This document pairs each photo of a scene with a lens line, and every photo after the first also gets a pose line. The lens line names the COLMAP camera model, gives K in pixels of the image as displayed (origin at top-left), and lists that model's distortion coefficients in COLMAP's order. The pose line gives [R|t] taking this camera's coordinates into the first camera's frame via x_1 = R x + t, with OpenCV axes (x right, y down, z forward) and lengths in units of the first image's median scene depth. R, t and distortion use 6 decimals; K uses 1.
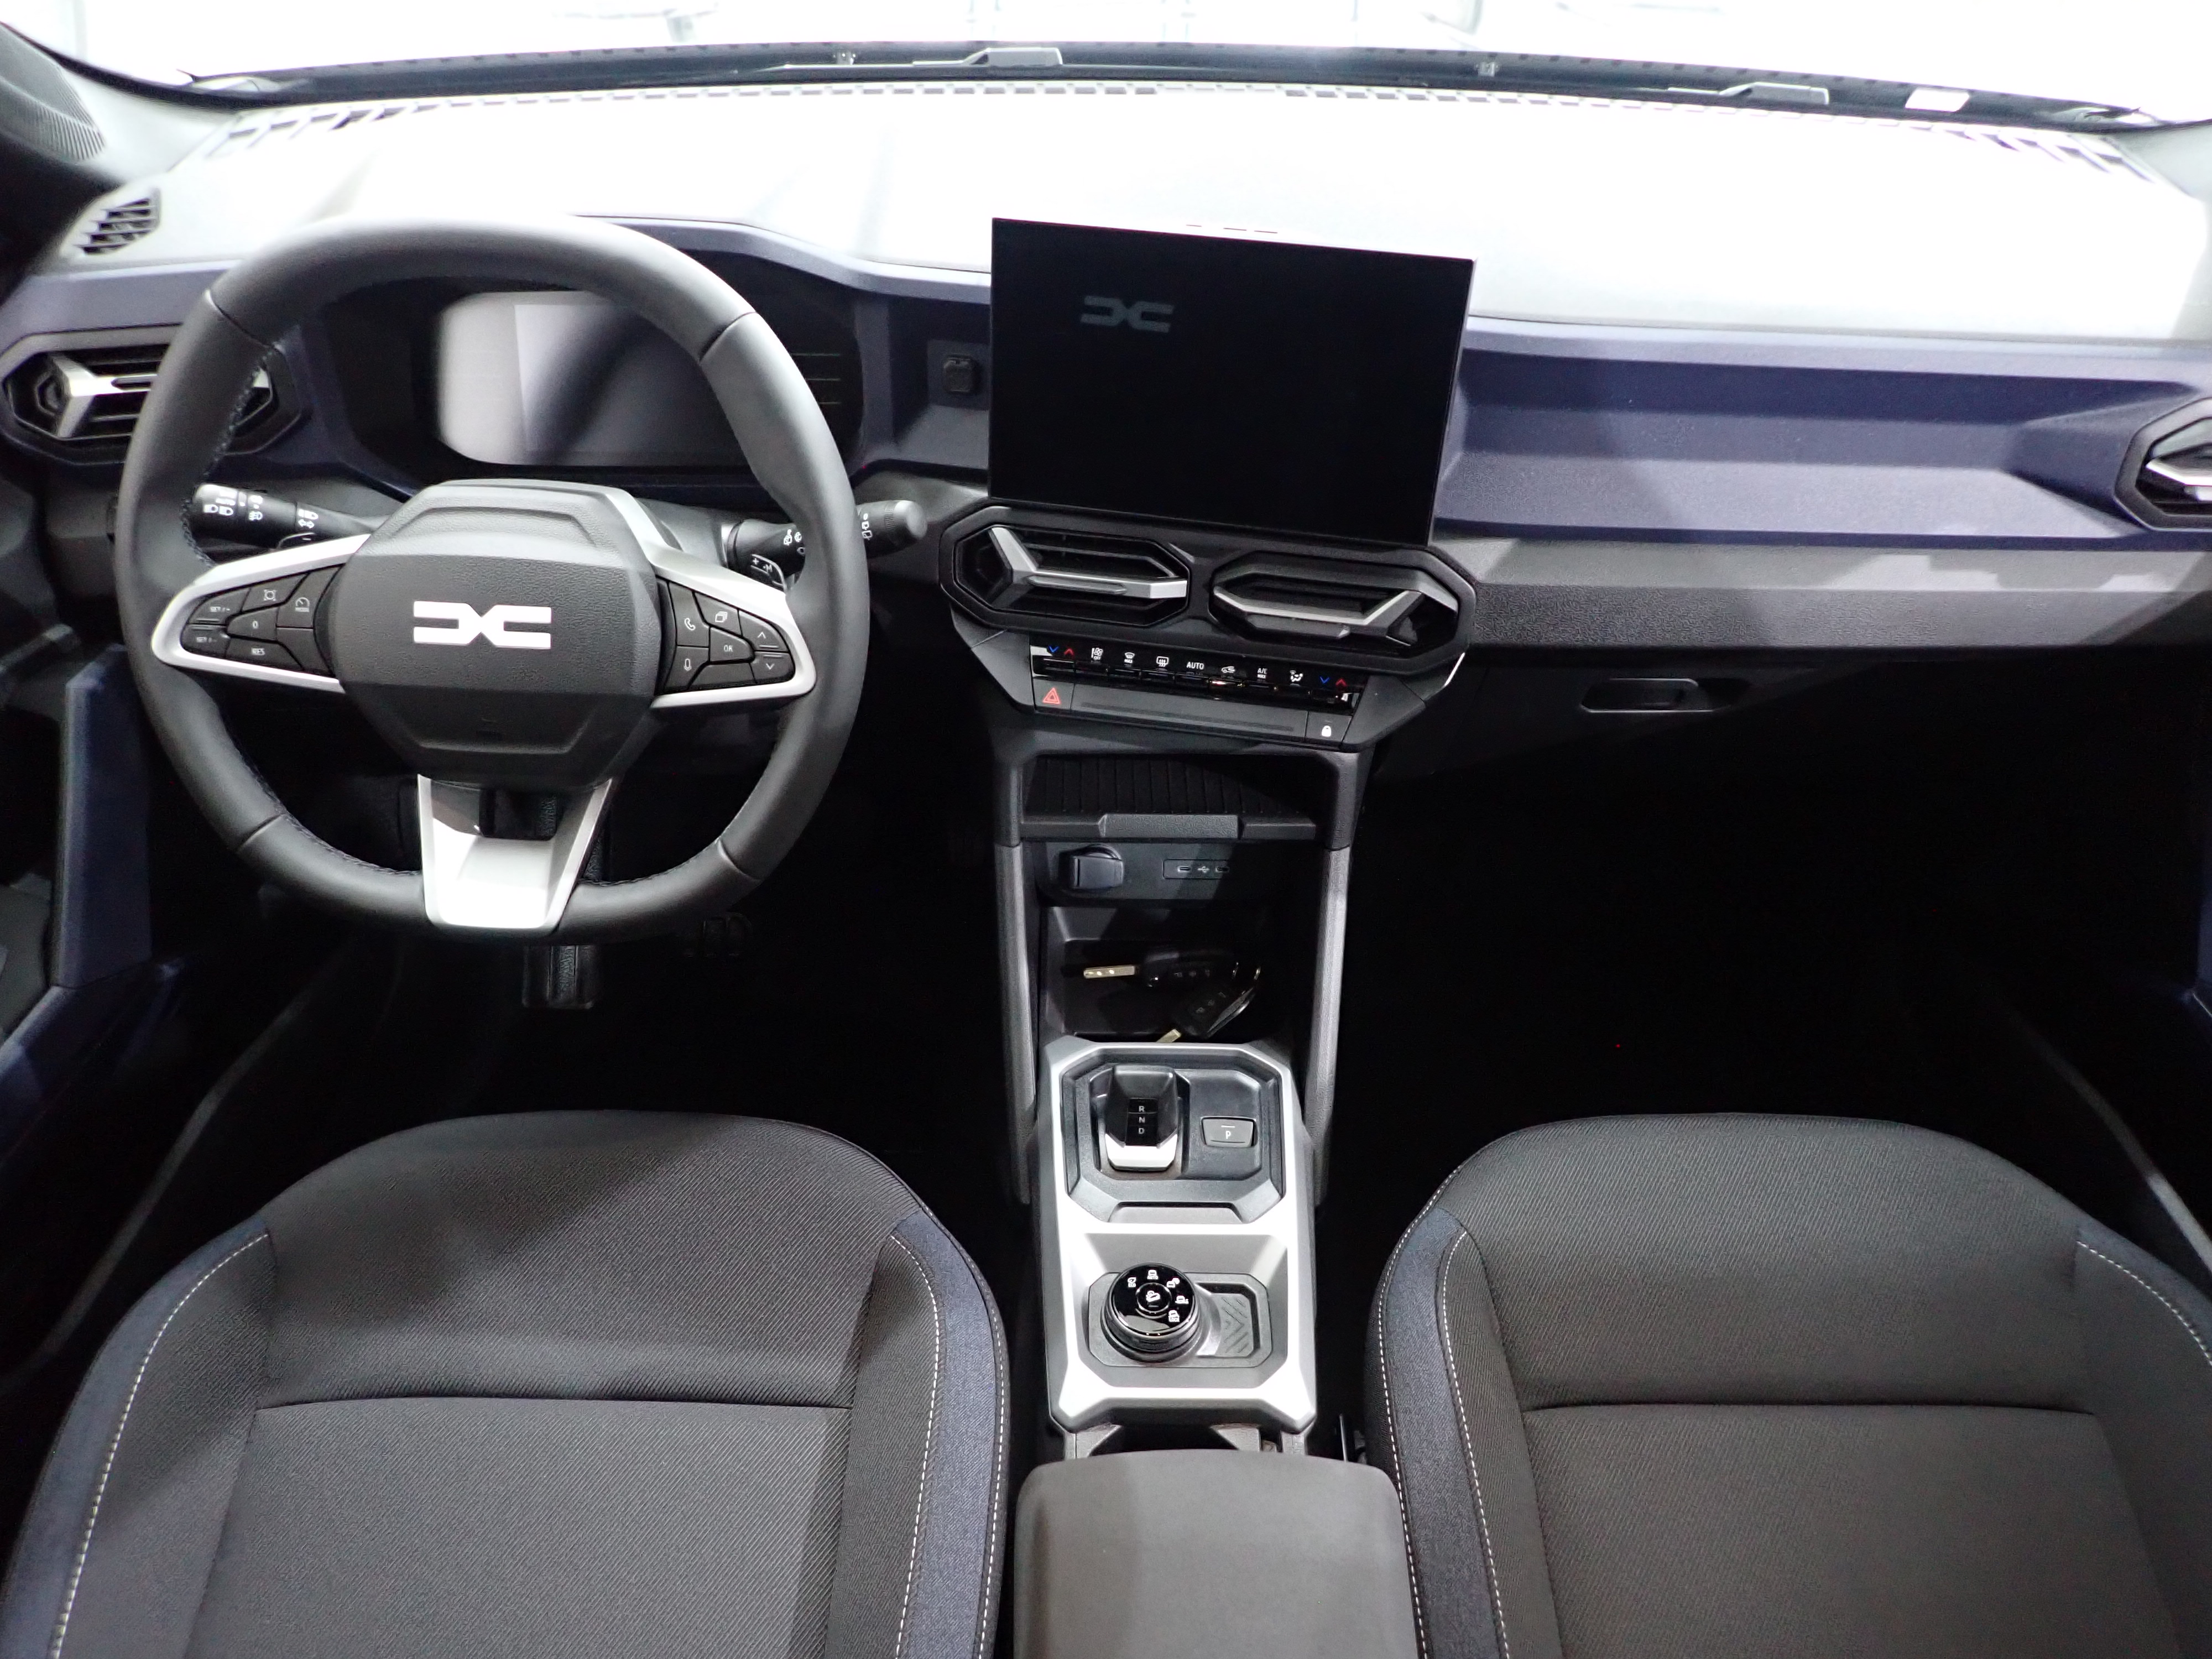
lens RADIAL K [[1619.4, 0, 1097.4], [0, 1619.4, 828.0], [0, 0, 1]] dist [-0.007051, -0.007698]
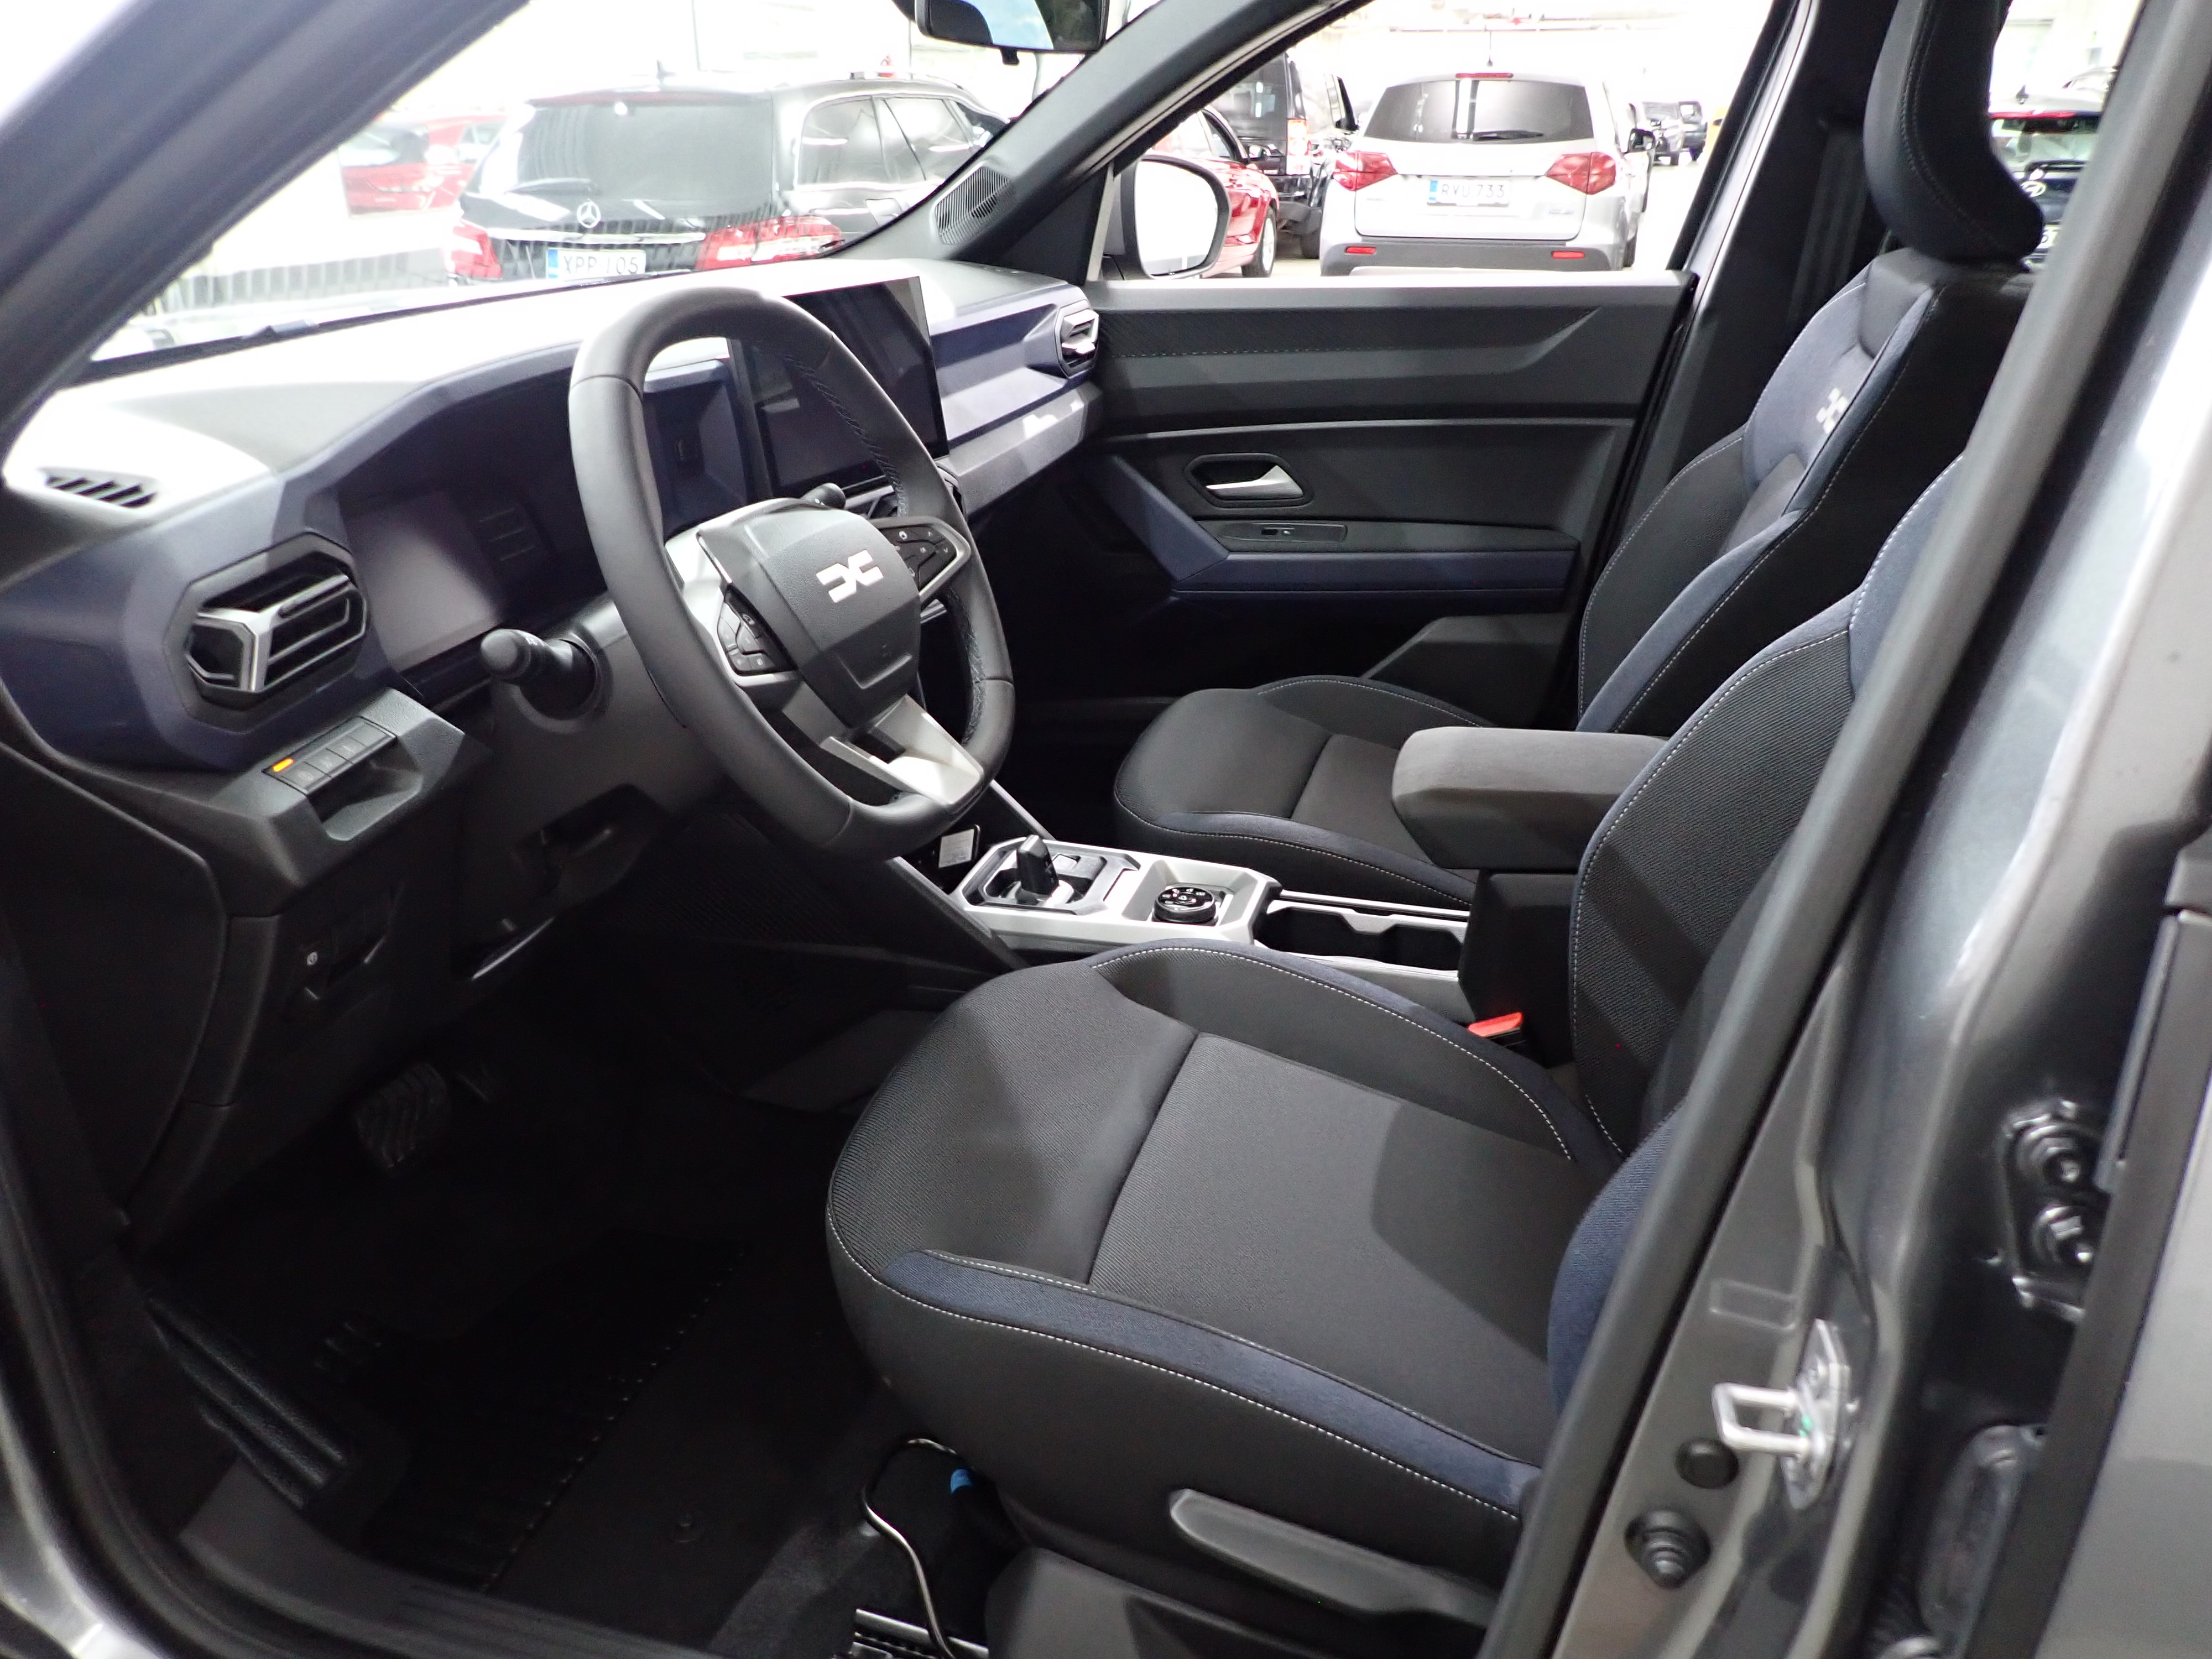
lens RADIAL K [[1619.4, 0, 1097.4], [0, 1619.4, 828.0], [0, 0, 1]] dist [-0.007051, -0.007698]
pose [[0.278104, -0.399851, 0.873371, -1.322924], [0.628328, 0.763457, 0.149454, -0.036935], [-0.726541, 0.507200, 0.463558, 0.328015]]
